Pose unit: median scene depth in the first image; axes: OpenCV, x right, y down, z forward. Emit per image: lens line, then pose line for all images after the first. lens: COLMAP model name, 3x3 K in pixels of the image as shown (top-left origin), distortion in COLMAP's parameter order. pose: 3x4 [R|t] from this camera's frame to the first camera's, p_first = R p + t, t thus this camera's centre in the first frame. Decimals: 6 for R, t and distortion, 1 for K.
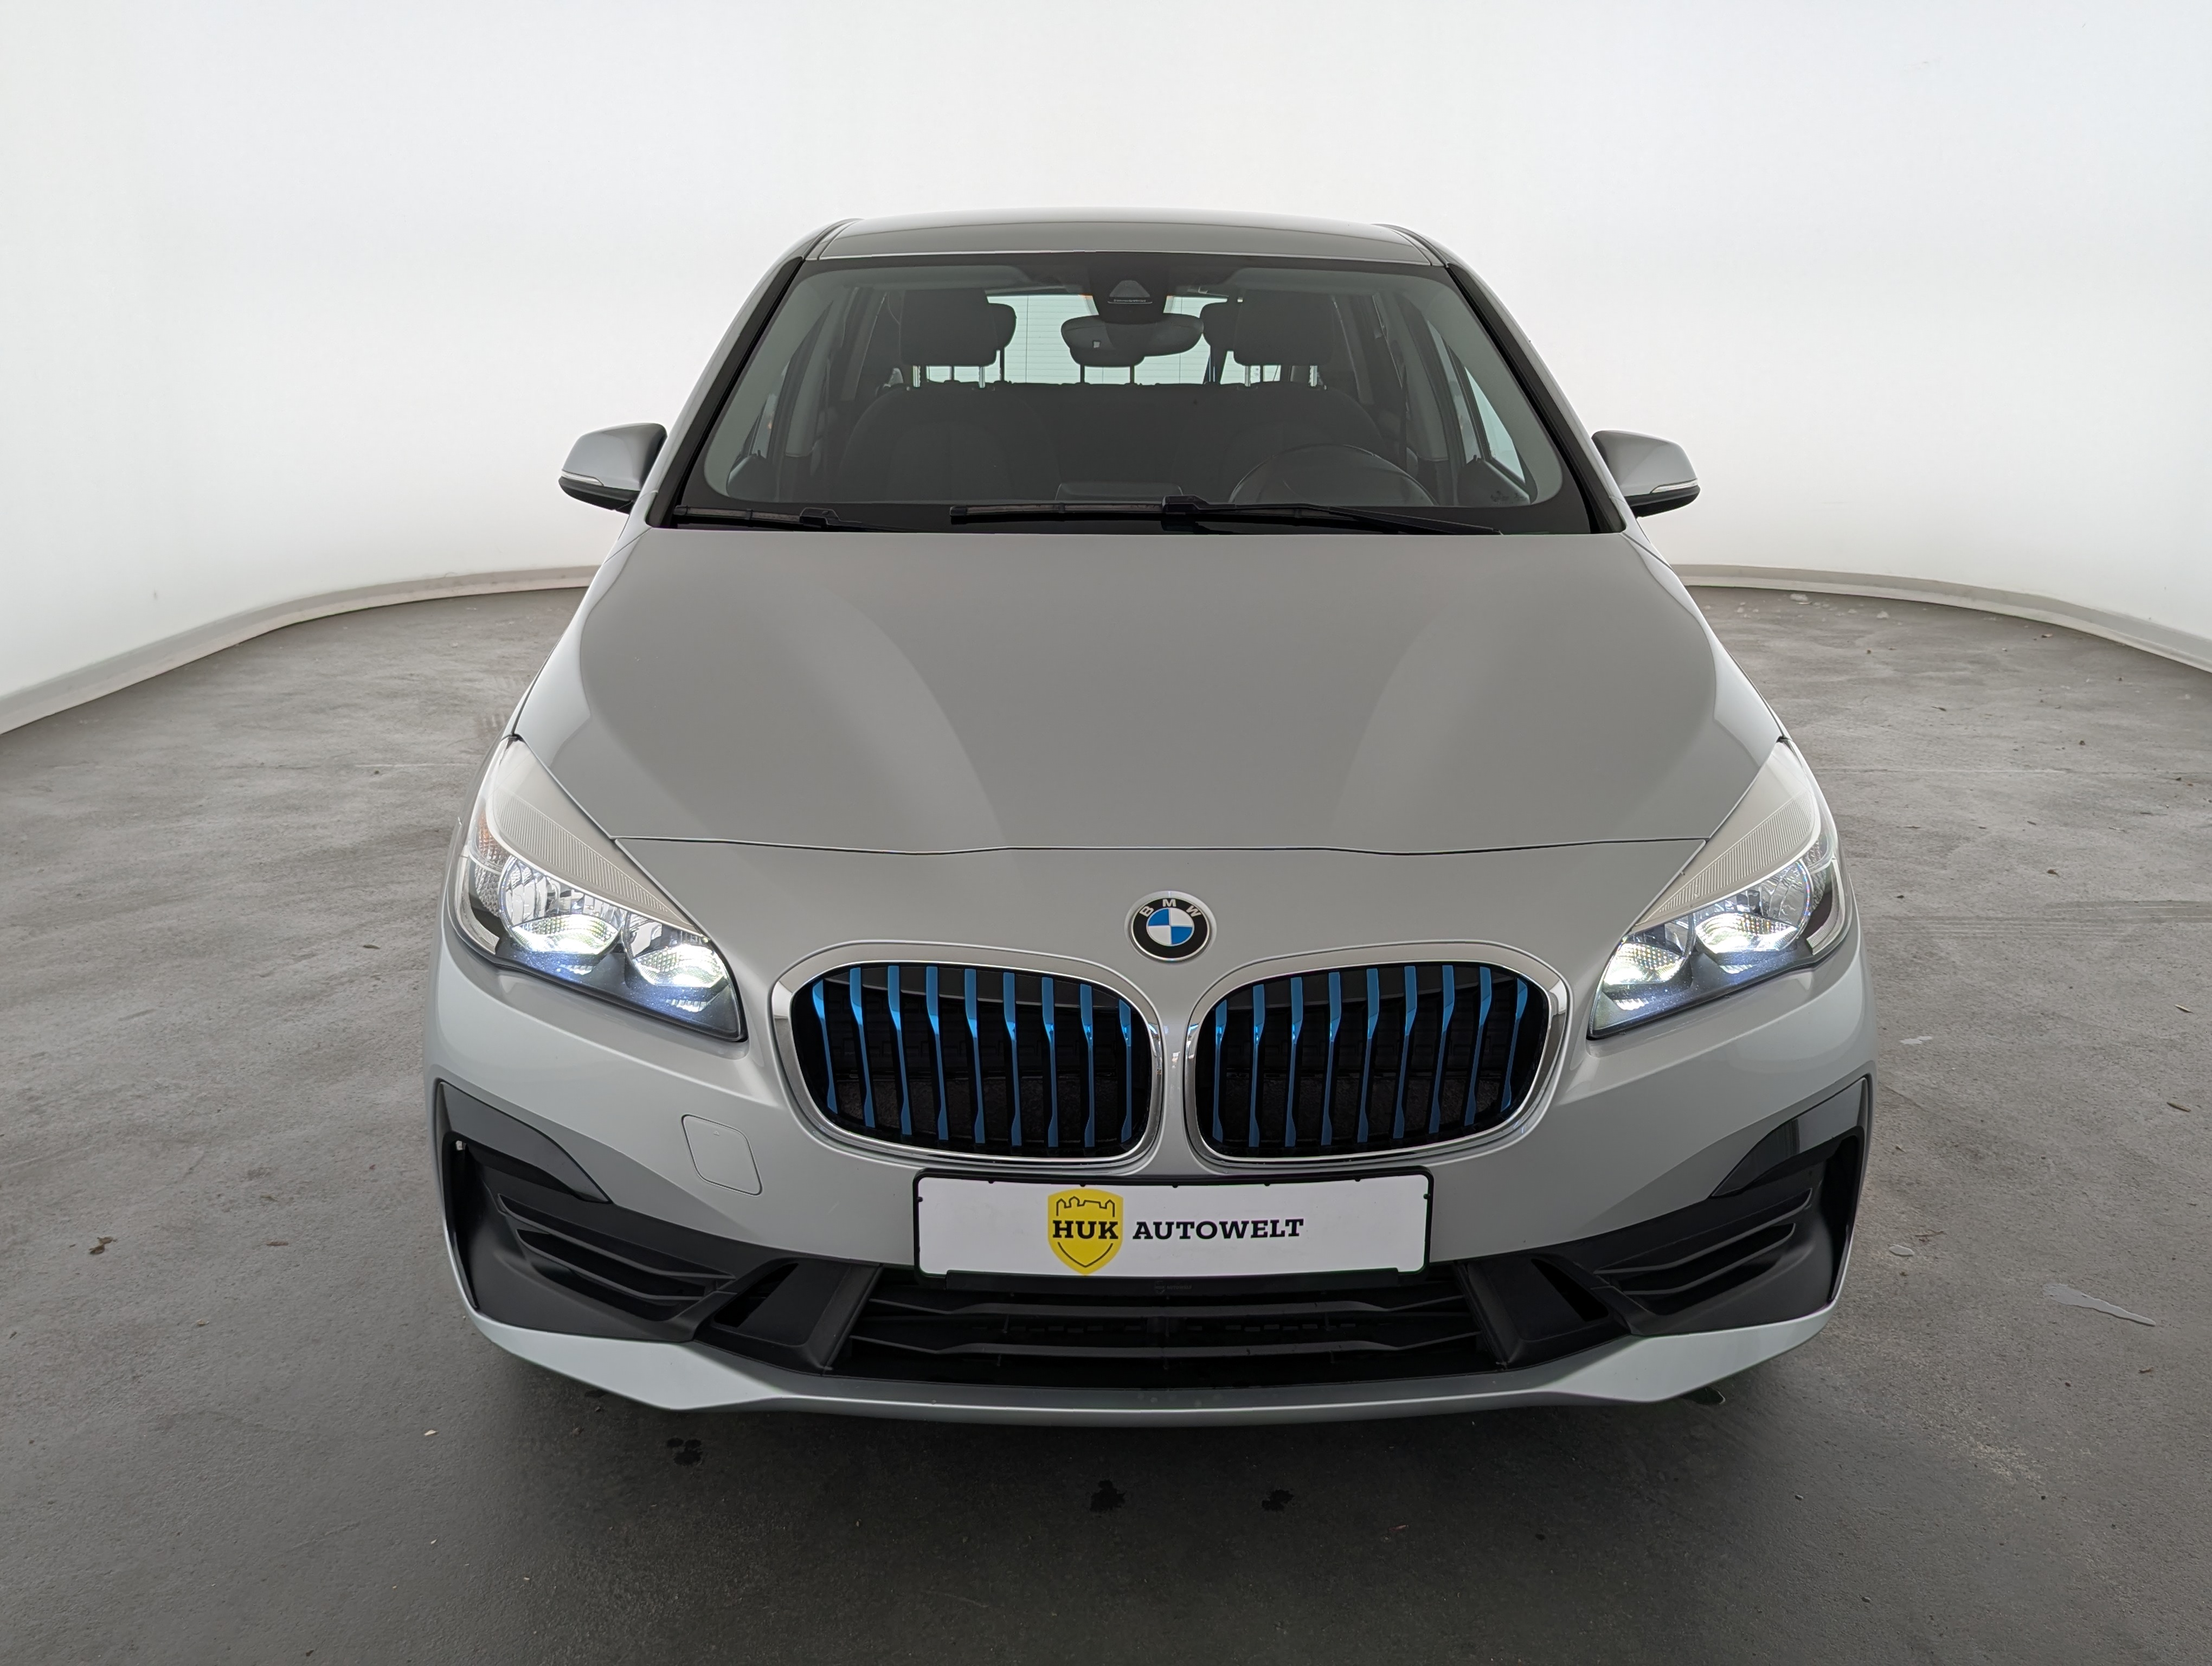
lens RADIAL K [[2092.5, 0, 1103.1], [0, 2092.5, 814.5], [0, 0, 1]] dist [0.010627, 0.000000]
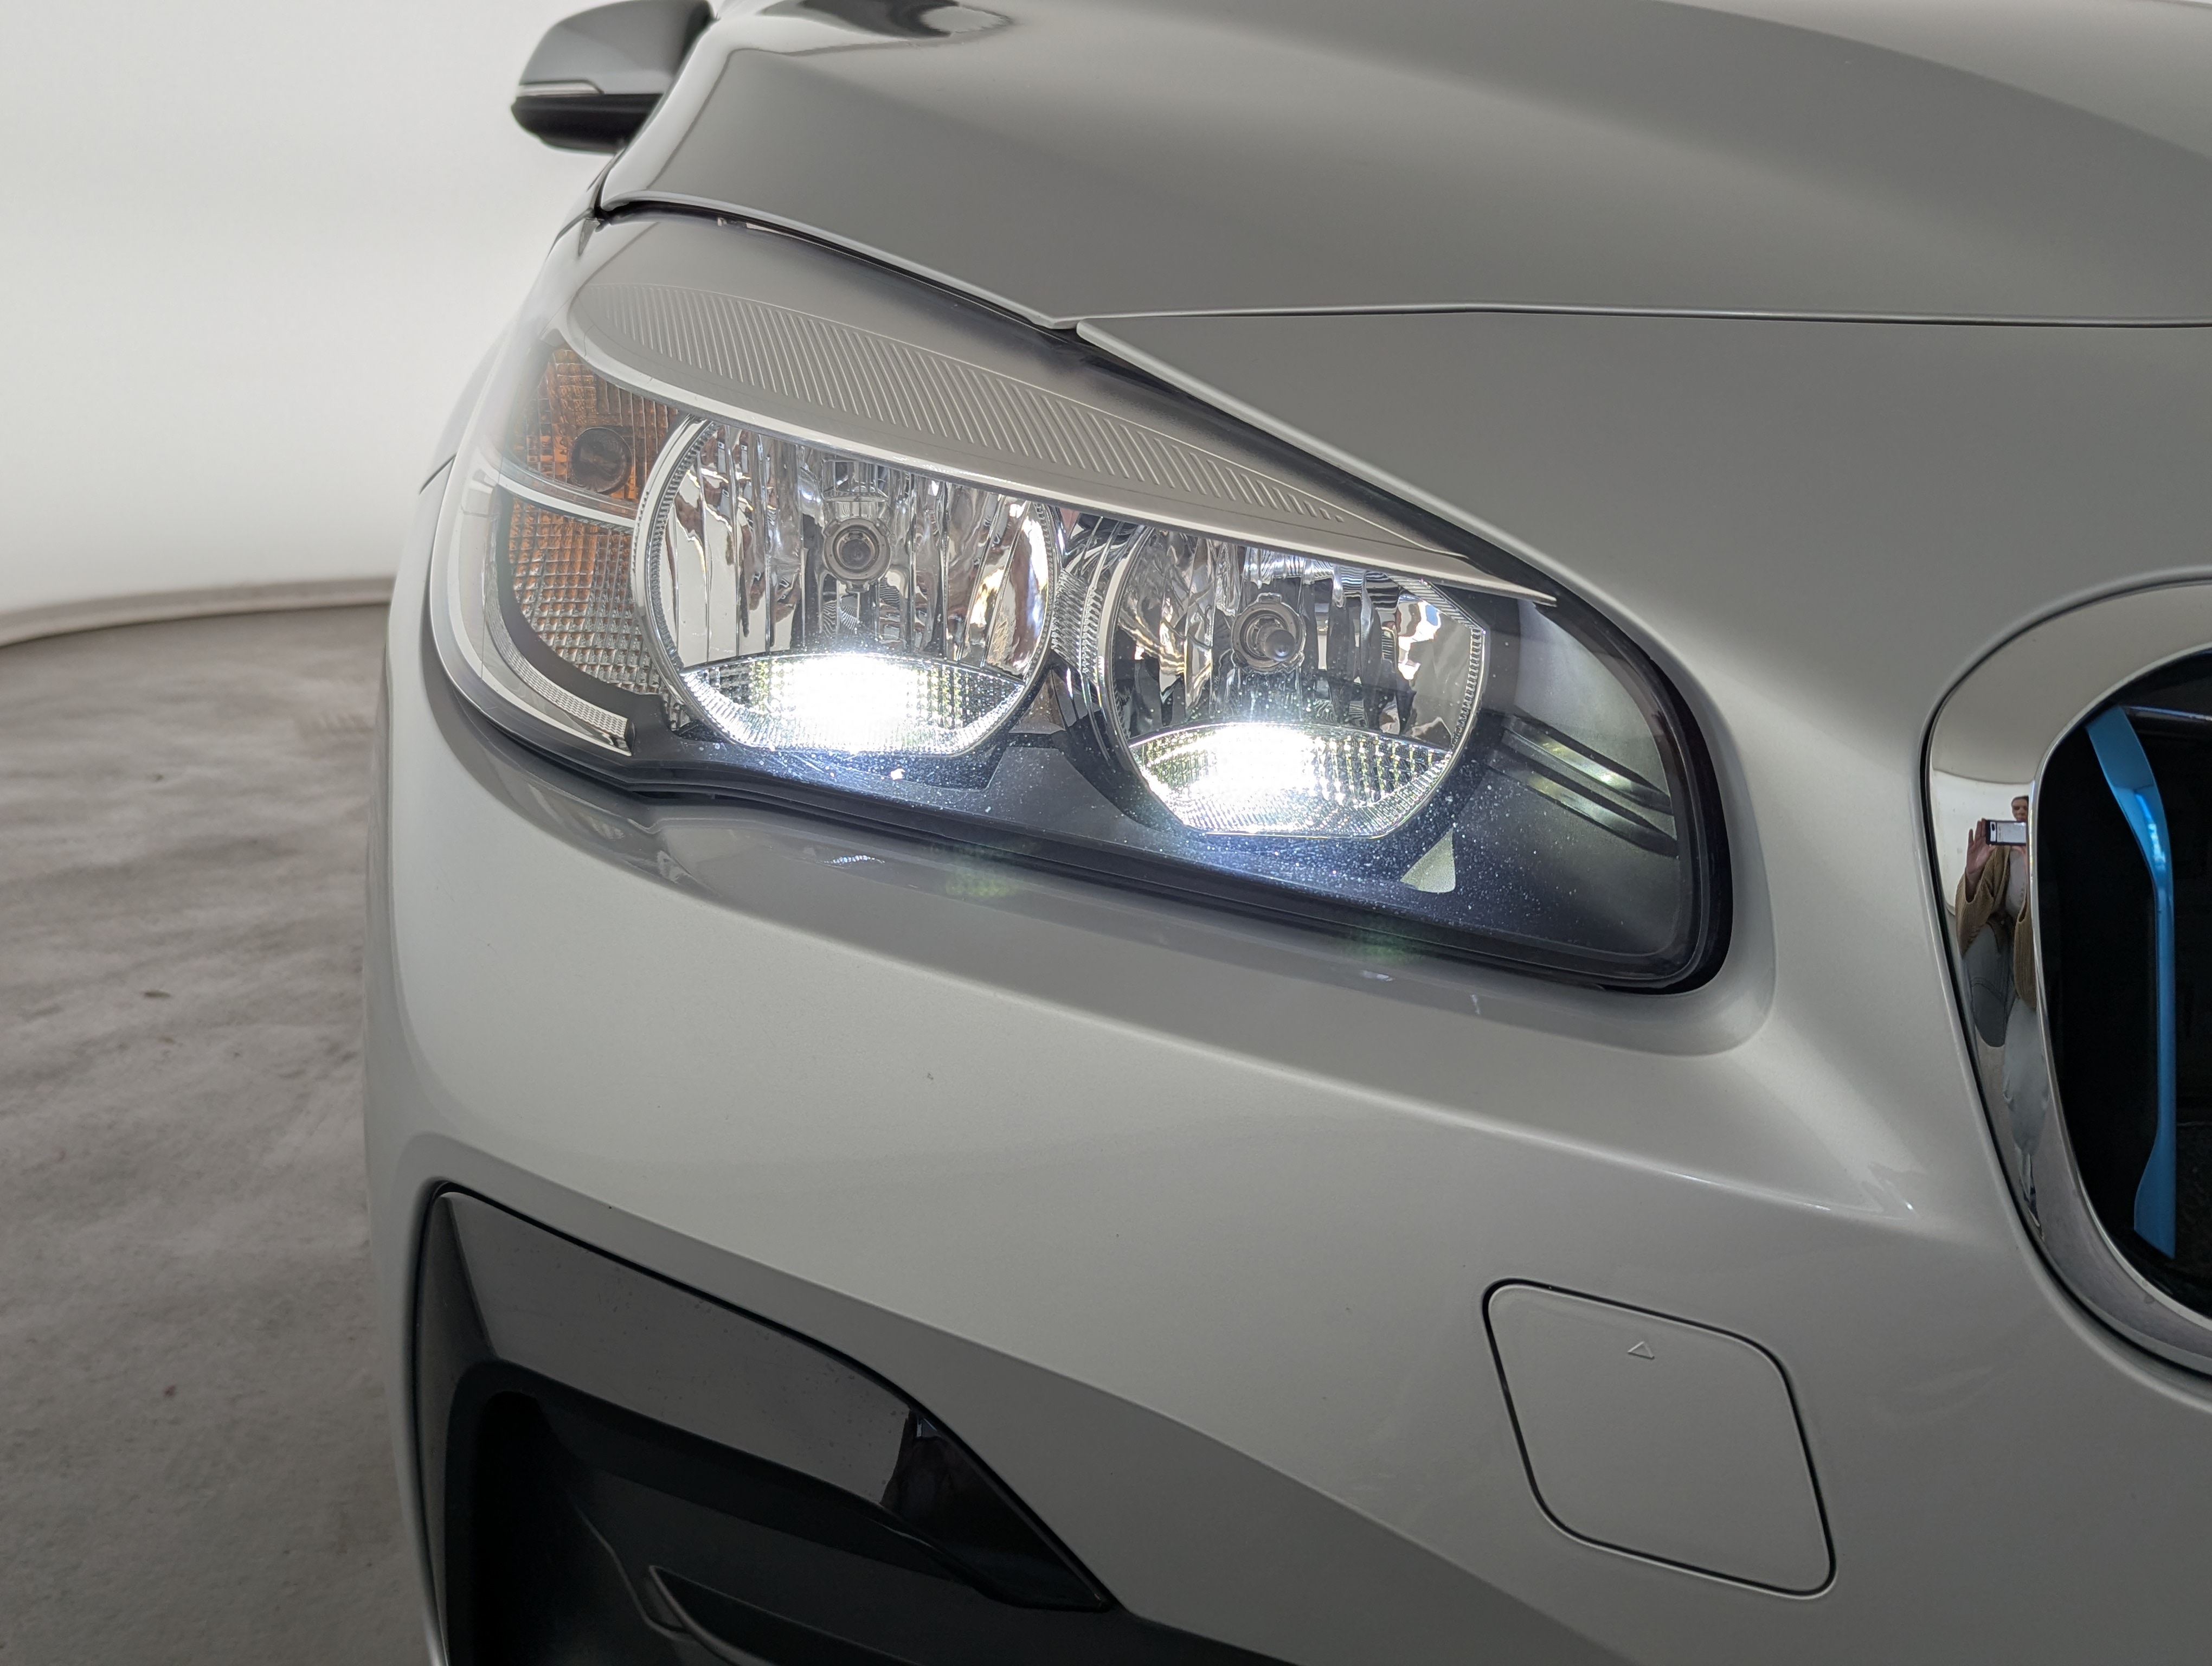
lens RADIAL K [[2092.5, 0, 1103.6], [0, 2092.5, 848.9], [0, 0, 1]] dist [0.010627, 0.000000]
pose [[0.995374, -0.016405, 0.094660, -0.132870], [0.019967, 0.999123, -0.036810, 0.048648], [-0.093973, 0.038529, 0.994829, 0.367630]]
